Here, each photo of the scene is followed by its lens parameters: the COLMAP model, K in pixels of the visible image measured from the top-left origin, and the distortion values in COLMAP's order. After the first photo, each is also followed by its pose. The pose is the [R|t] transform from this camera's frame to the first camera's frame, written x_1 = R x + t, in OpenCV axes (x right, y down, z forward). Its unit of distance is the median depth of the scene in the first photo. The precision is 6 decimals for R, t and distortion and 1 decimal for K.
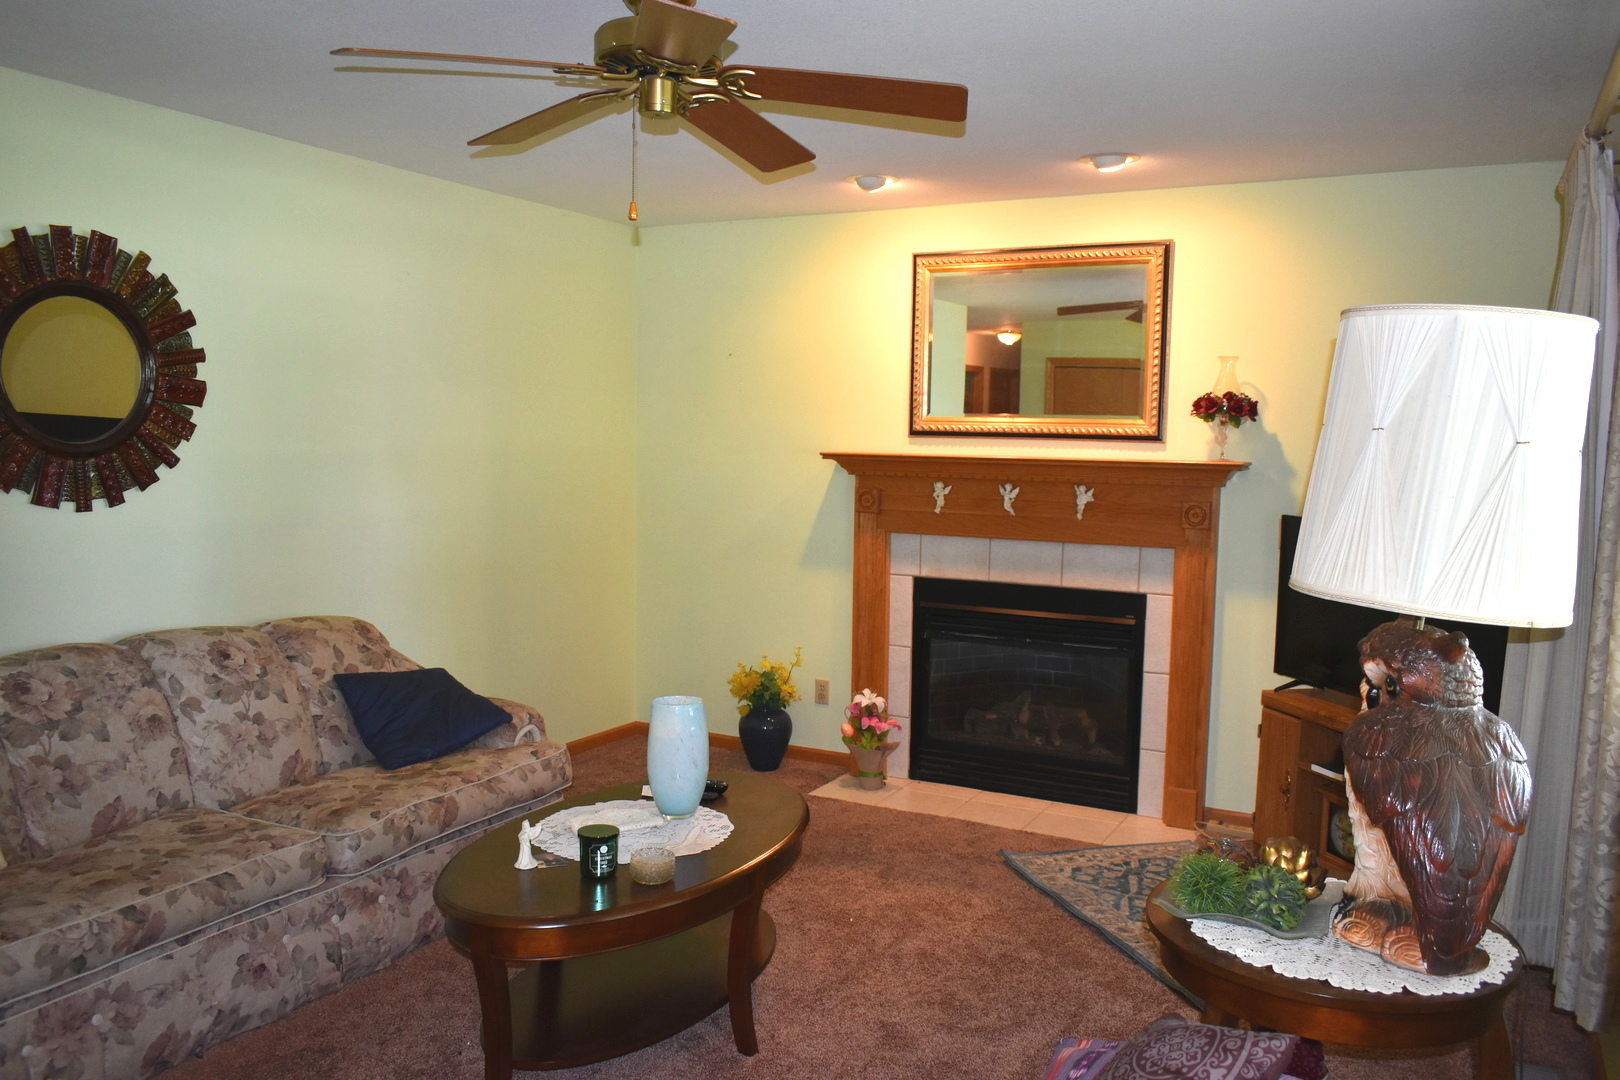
lens RADIAL K [[1233.5, 0, 804.1], [0, 1233.5, 544.4], [0, 0, 1]] dist [-0.024583, 0.014873]
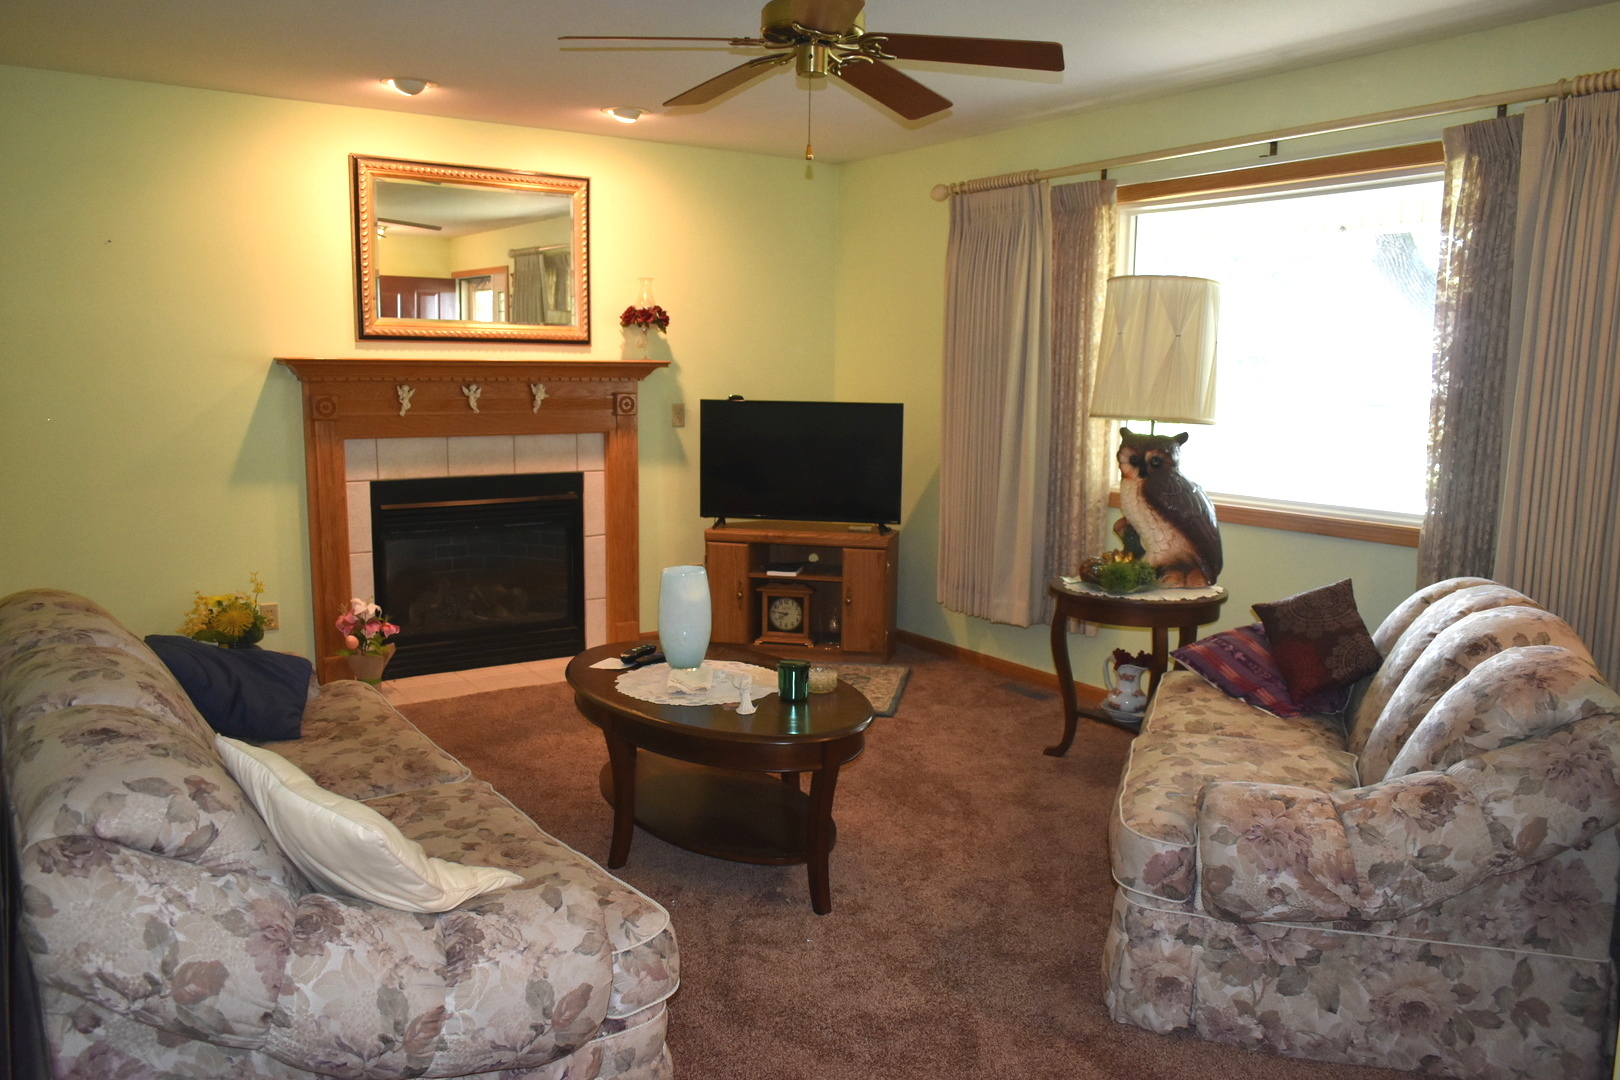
lens RADIAL K [[1233.5, 0, 808.2], [0, 1233.5, 541.3], [0, 0, 1]] dist [-0.024583, 0.014873]
pose [[0.493514, -0.138322, 0.858668, -0.636359], [0.072711, 0.990378, 0.117749, -0.018273], [-0.866693, 0.004324, 0.498823, 0.198690]]
